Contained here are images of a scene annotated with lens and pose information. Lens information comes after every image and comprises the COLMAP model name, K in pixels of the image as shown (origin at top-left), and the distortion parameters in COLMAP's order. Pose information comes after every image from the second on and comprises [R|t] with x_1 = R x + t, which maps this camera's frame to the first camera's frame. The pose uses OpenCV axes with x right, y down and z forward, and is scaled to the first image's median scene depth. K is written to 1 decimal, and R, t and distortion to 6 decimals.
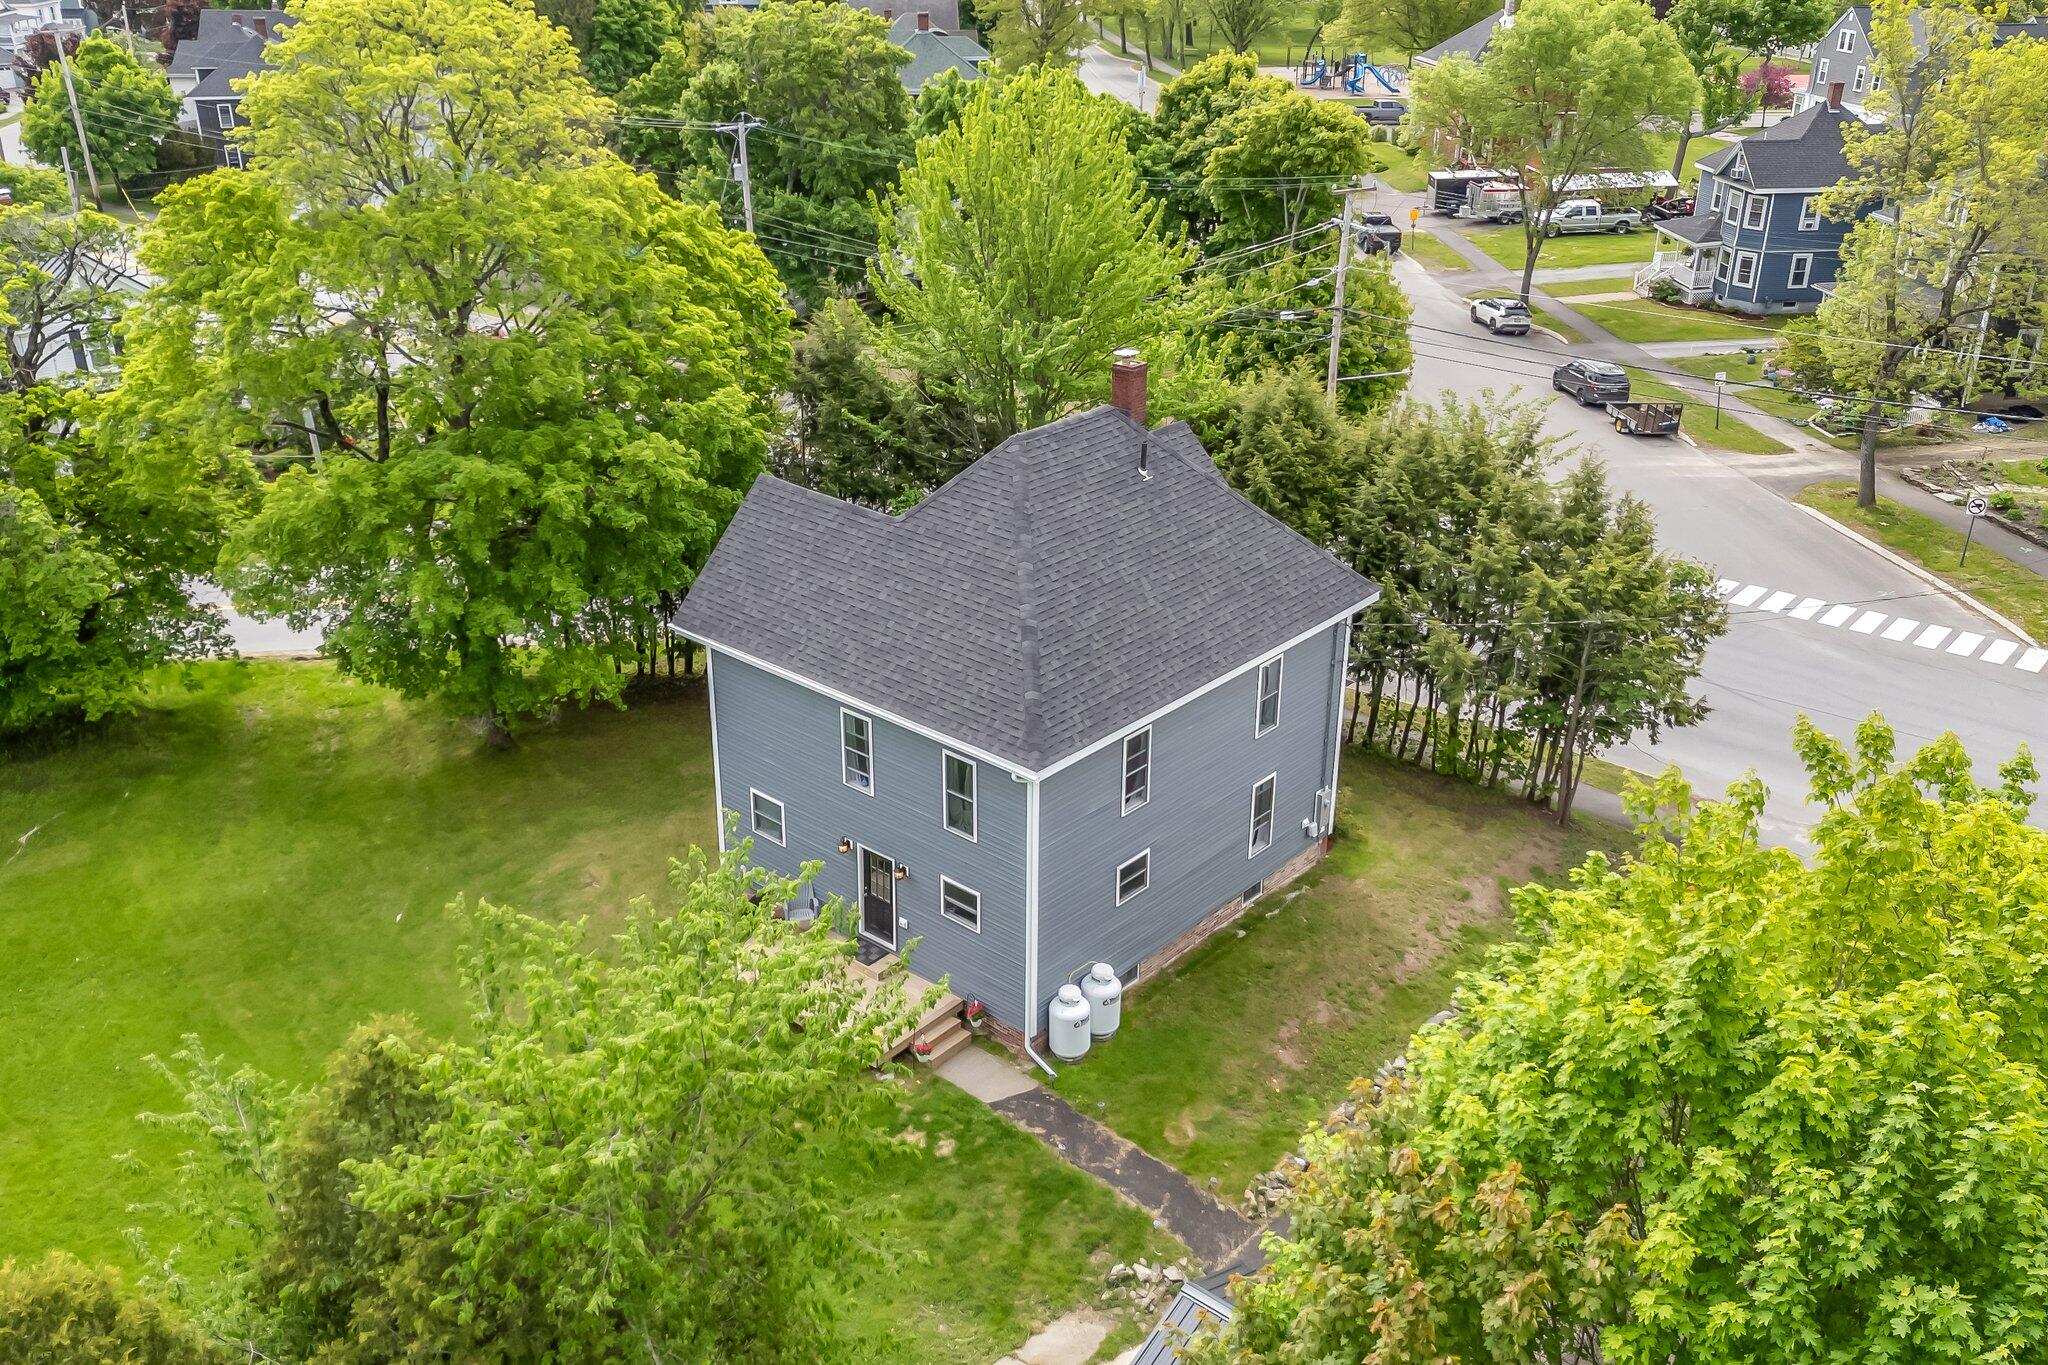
lens RADIAL K [[1765.4, 0, 1024.6], [0, 1765.4, 681.0], [0, 0, 1]] dist [0.108009, -0.033636]
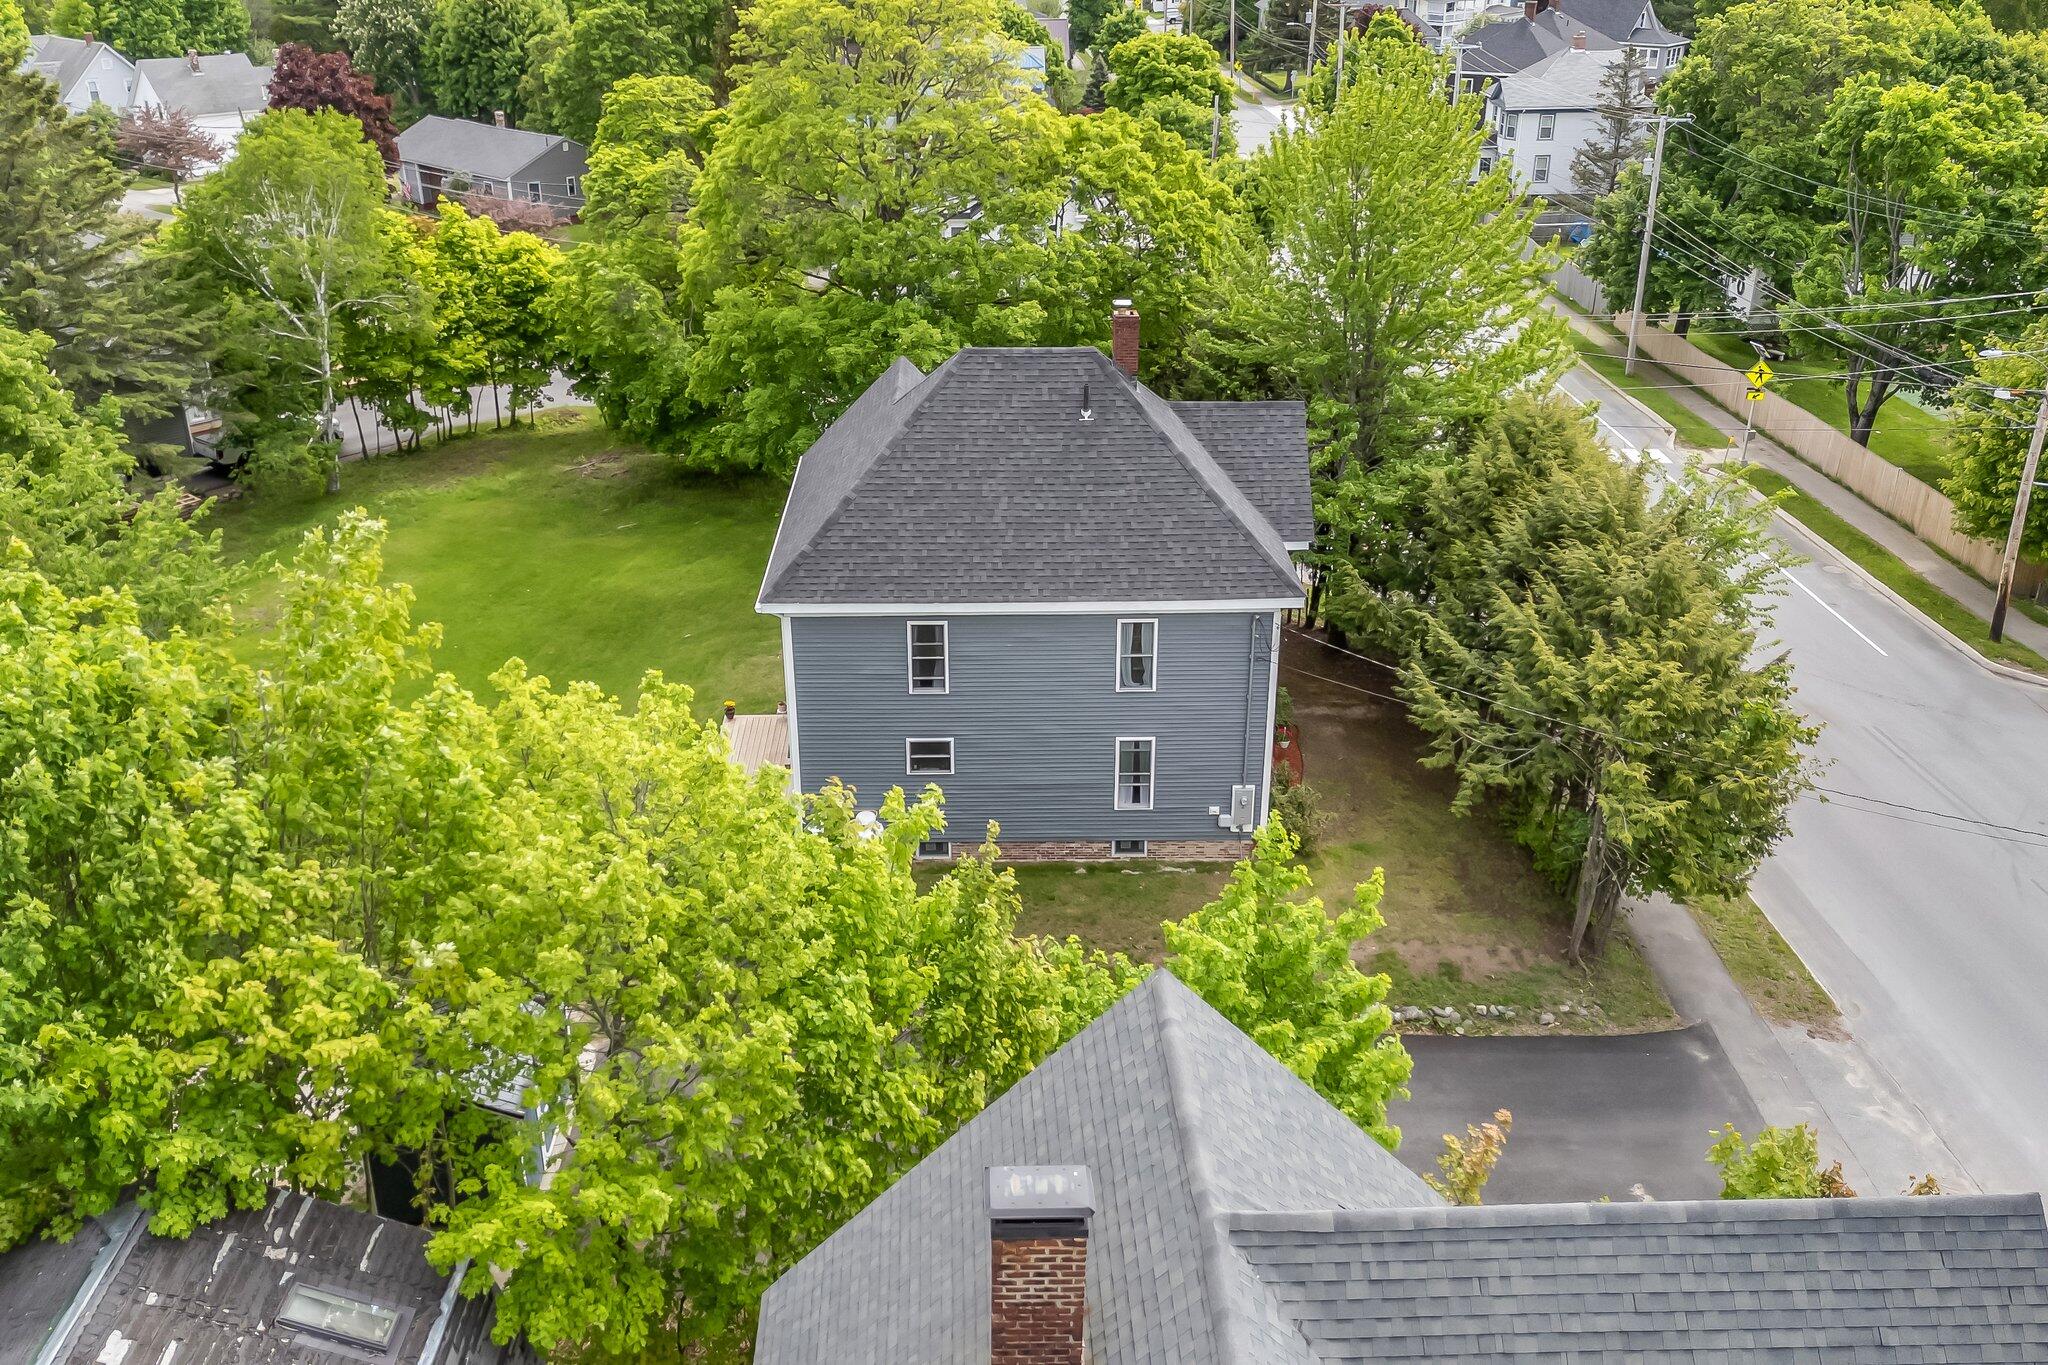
lens RADIAL K [[1765.4, 0, 1024.1], [0, 1765.4, 682.9], [0, 0, 1]] dist [0.108009, -0.033636]
pose [[0.661439, 0.304668, -0.685329, 0.803301], [-0.302970, 0.944439, 0.127449, -0.087041], [0.686081, 0.123335, 0.716995, 0.226653]]
